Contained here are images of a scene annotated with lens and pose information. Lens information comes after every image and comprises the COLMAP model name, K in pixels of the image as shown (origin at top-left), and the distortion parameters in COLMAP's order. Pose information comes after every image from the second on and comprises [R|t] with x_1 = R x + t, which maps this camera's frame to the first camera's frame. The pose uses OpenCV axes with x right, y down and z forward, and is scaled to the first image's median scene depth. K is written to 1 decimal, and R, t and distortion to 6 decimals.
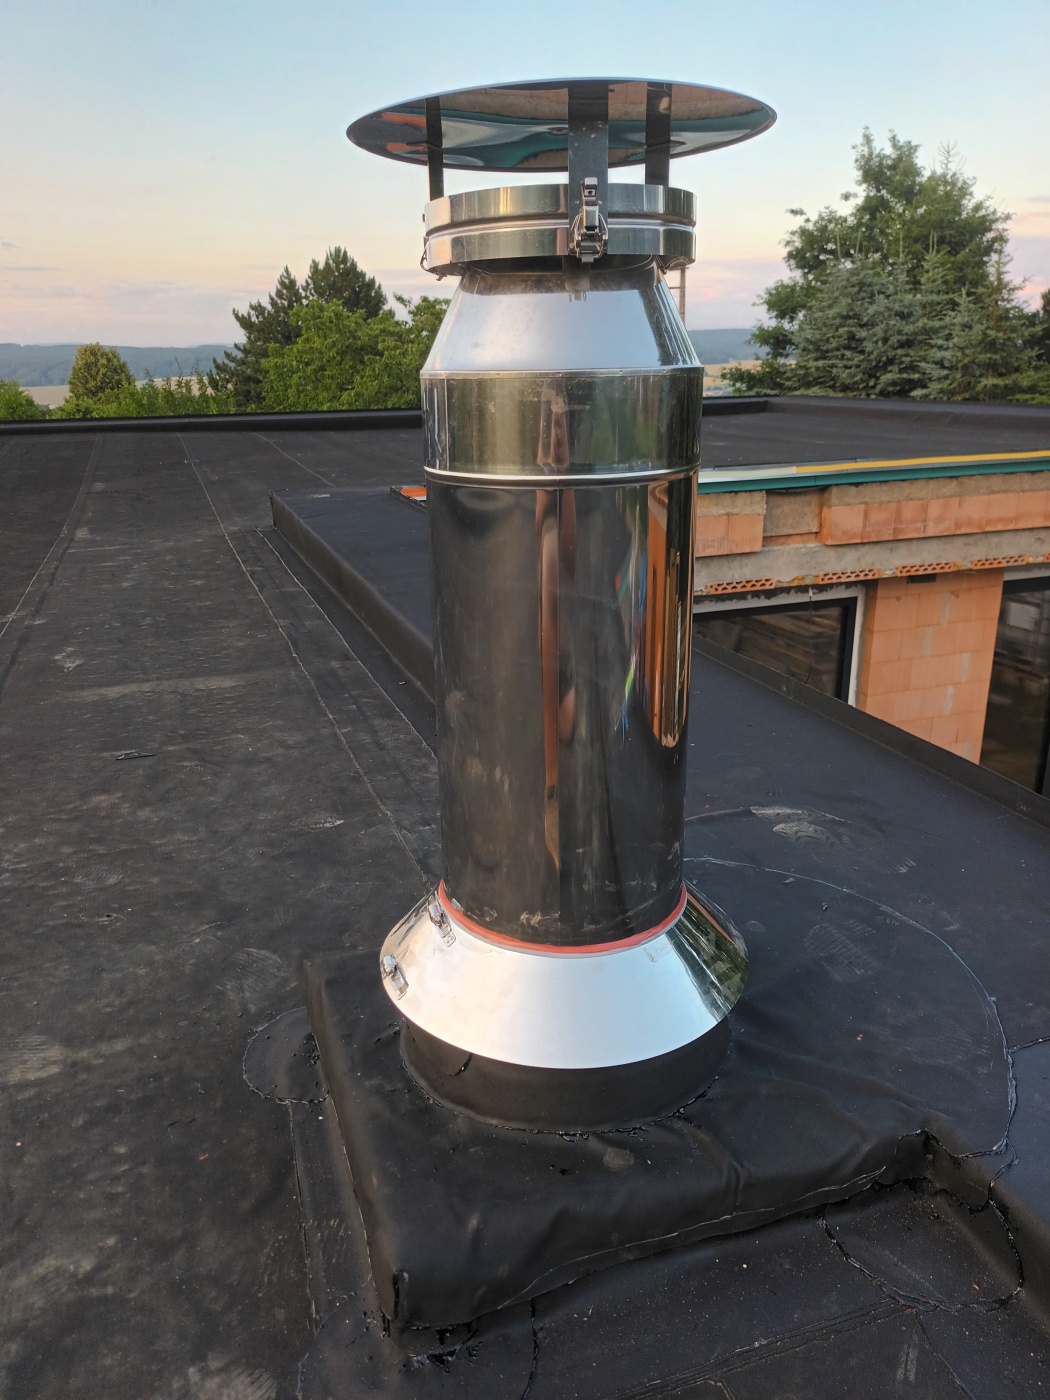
lens RADIAL K [[1057.8, 0, 525.0], [0, 1057.8, 700.0], [0, 0, 1]] dist [0.017255, -0.011462]
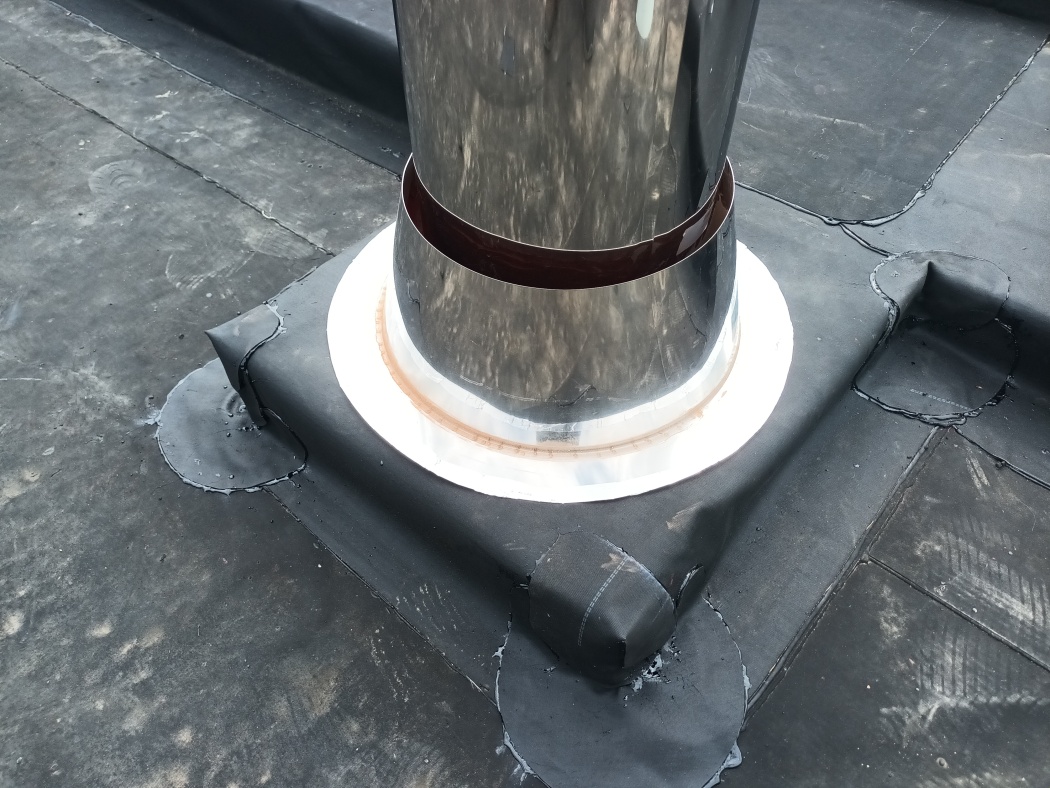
lens RADIAL K [[801.4, 0, 542.4], [0, 801.4, 396.6], [0, 0, 1]] dist [0.007780, -0.007337]
pose [[0.851555, -0.392634, 0.347410, -0.131434], [0.152041, 0.819132, 0.553088, -0.003869], [-0.501735, -0.418164, 0.757232, 0.246438]]
